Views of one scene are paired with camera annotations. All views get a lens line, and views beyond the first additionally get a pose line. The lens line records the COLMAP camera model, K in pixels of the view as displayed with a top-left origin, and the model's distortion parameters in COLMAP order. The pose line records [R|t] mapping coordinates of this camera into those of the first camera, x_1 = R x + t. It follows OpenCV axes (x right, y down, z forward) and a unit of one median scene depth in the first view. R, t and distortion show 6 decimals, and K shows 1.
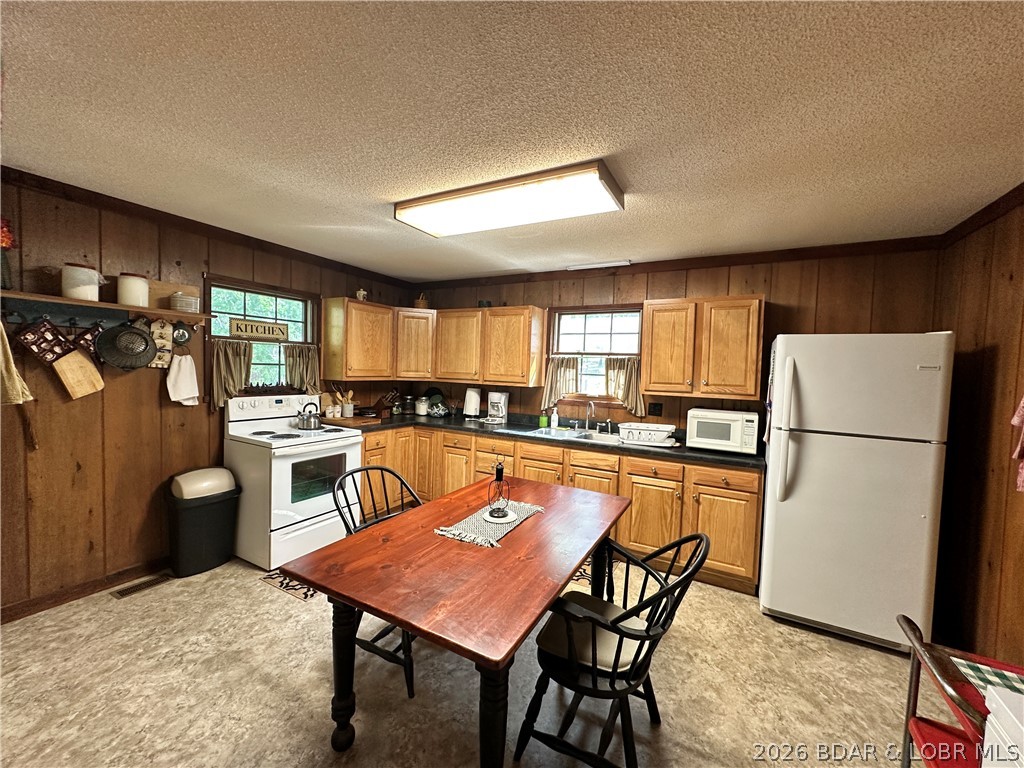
lens RADIAL K [[405.5, 0, 513.3], [0, 405.5, 386.5], [0, 0, 1]] dist [-0.002524, 0.000513]
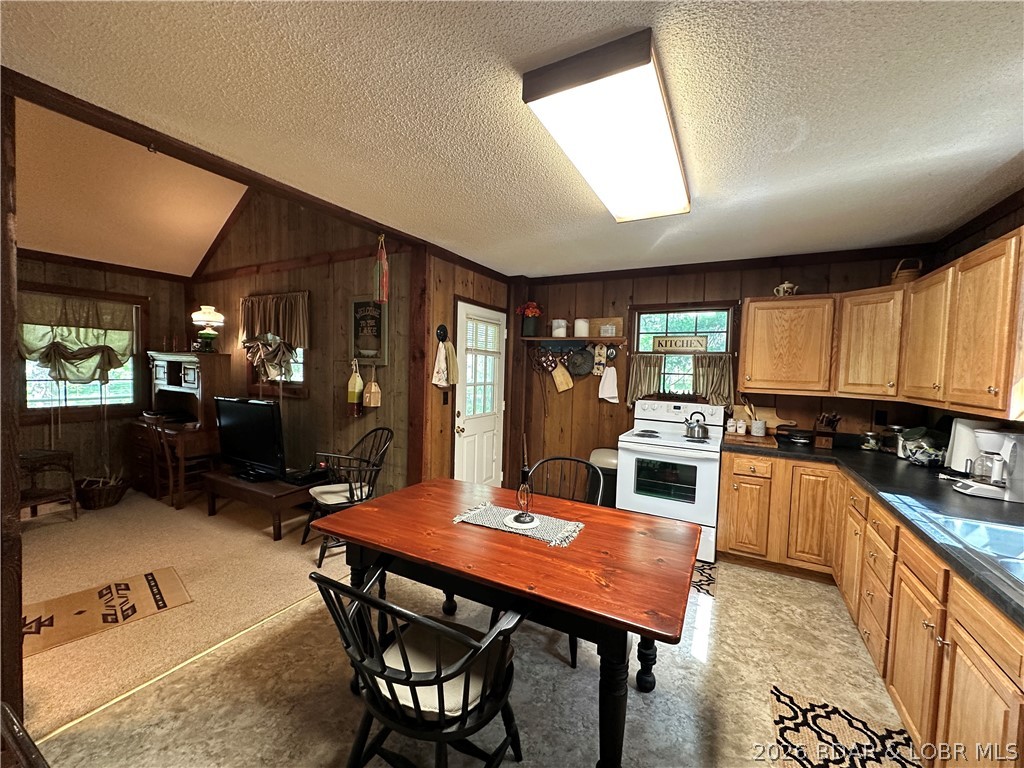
lens RADIAL K [[405.5, 0, 511.5], [0, 405.5, 385.7], [0, 0, 1]] dist [-0.002524, 0.000513]
pose [[0.010306, 0.011700, -0.999878, 0.536300], [-0.073837, 0.997211, 0.010907, -0.000997], [0.997217, 0.073716, 0.011141, 0.561026]]
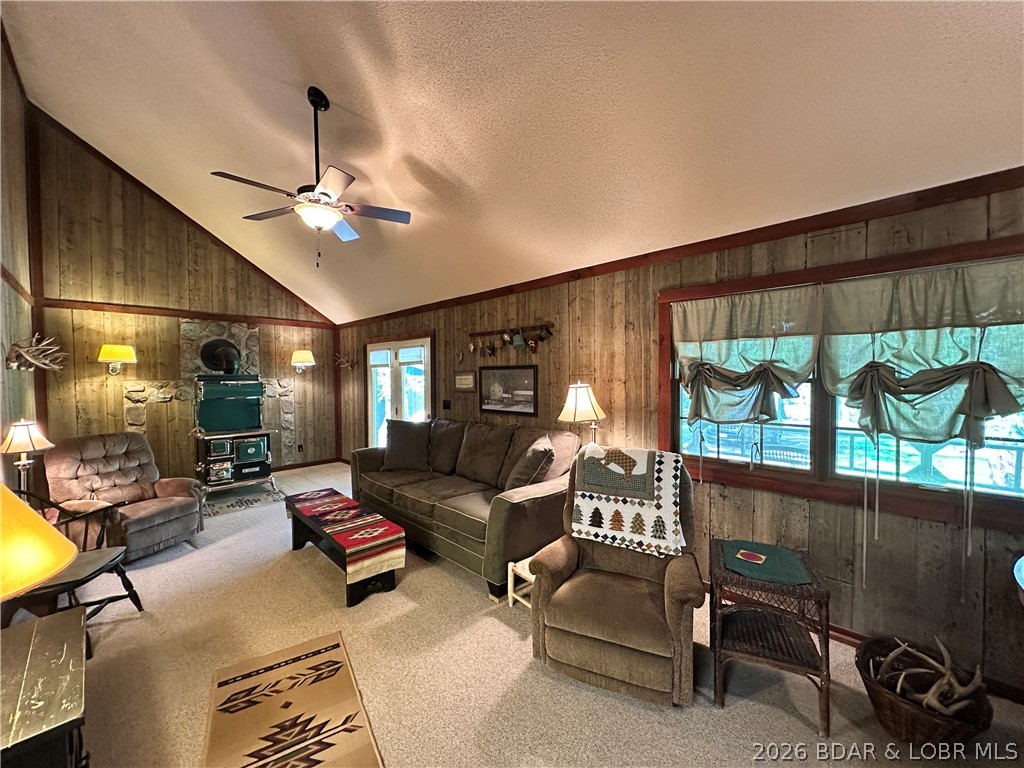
lens RADIAL K [[405.5, 0, 513.5], [0, 405.5, 384.7], [0, 0, 1]] dist [-0.002524, 0.000513]
pose [[-0.960480, -0.031168, 0.276599, -0.309634], [-0.008988, 0.996666, 0.081094, -0.028000], [-0.278204, 0.075403, -0.957558, 0.000323]]
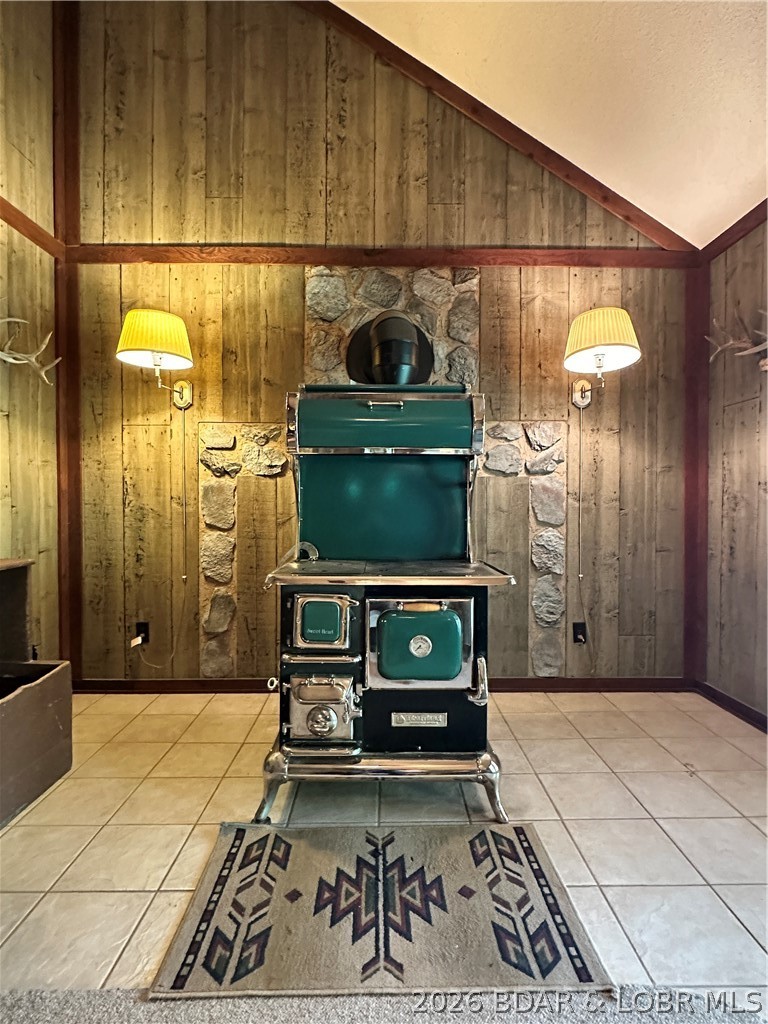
lens RADIAL K [[536.4, 0, 380.1], [0, 536.4, 513.1], [0, 0, 1]] dist [-0.003032, -0.001198]
pose [[-0.470795, -0.051014, 0.880766, 0.680855], [0.027380, 0.997001, 0.072382, 0.197878], [-0.881817, 0.058193, -0.467987, -0.955931]]
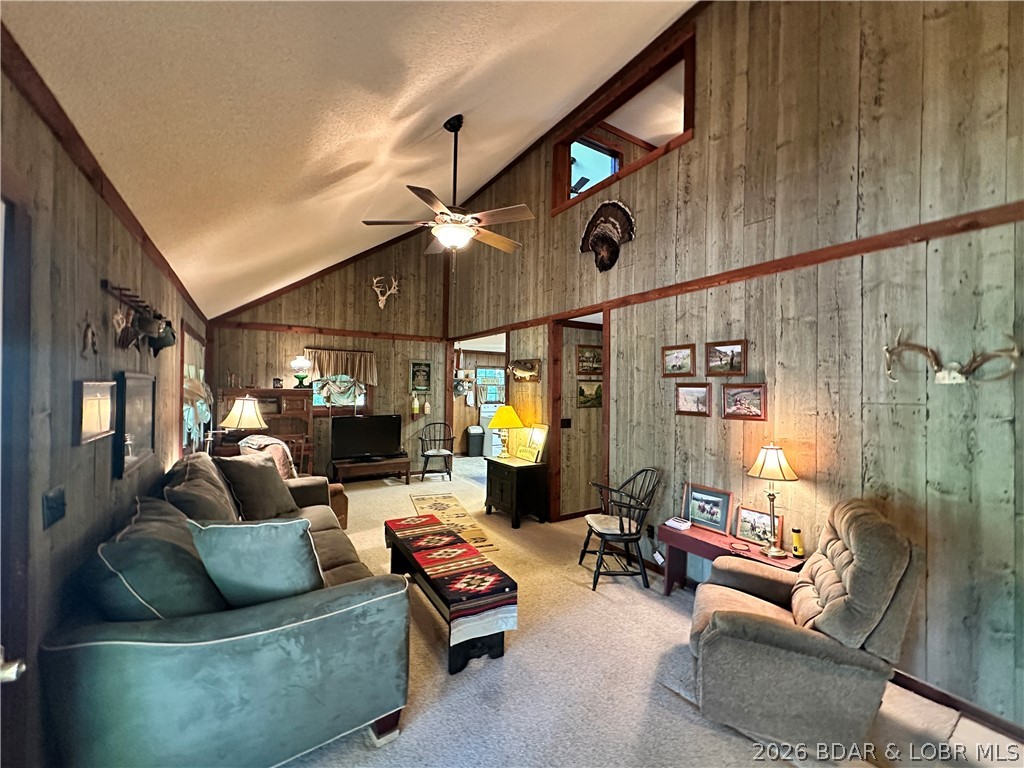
lens RADIAL K [[405.5, 0, 514.4], [0, 405.5, 386.7], [0, 0, 1]] dist [-0.002524, 0.000513]
pose [[0.879466, -0.023035, -0.475404, 0.948755], [-0.007195, 0.998071, -0.061671, 0.077824], [0.475907, 0.057658, 0.877604, -1.530097]]
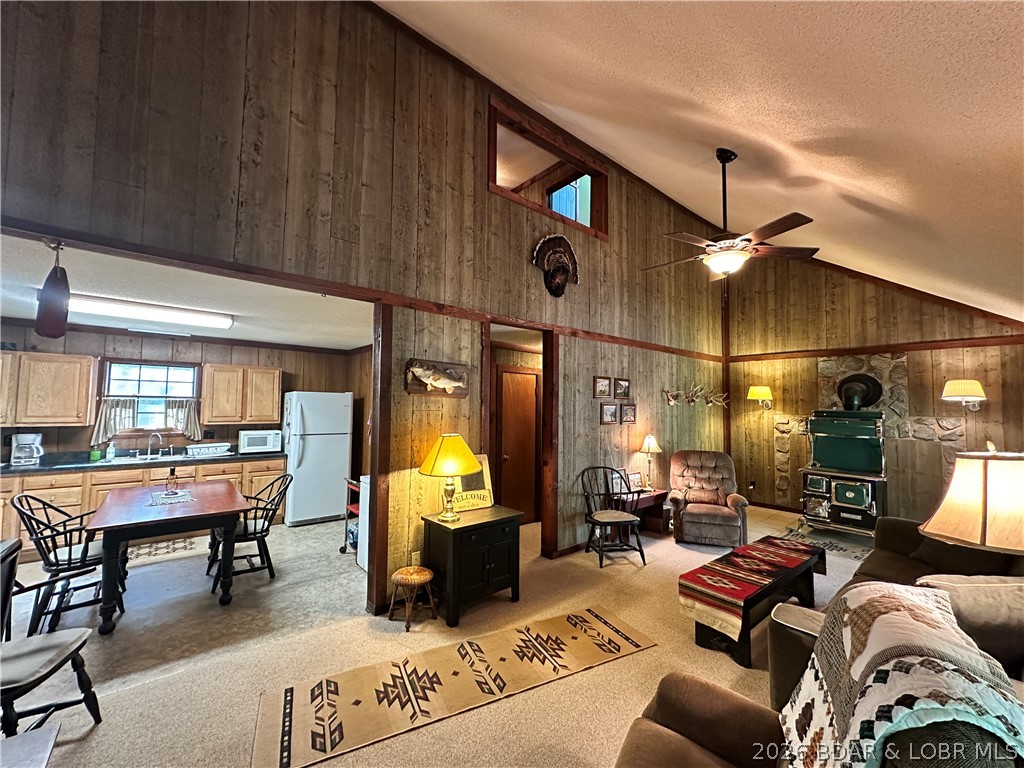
lens RADIAL K [[405.5, 0, 510.9], [0, 405.5, 385.5], [0, 0, 1]] dist [-0.002524, 0.000513]
pose [[0.365660, 0.020240, 0.930528, -0.701256], [0.043304, 0.998311, -0.038732, -0.019562], [-0.929741, 0.054458, 0.364166, -0.649155]]
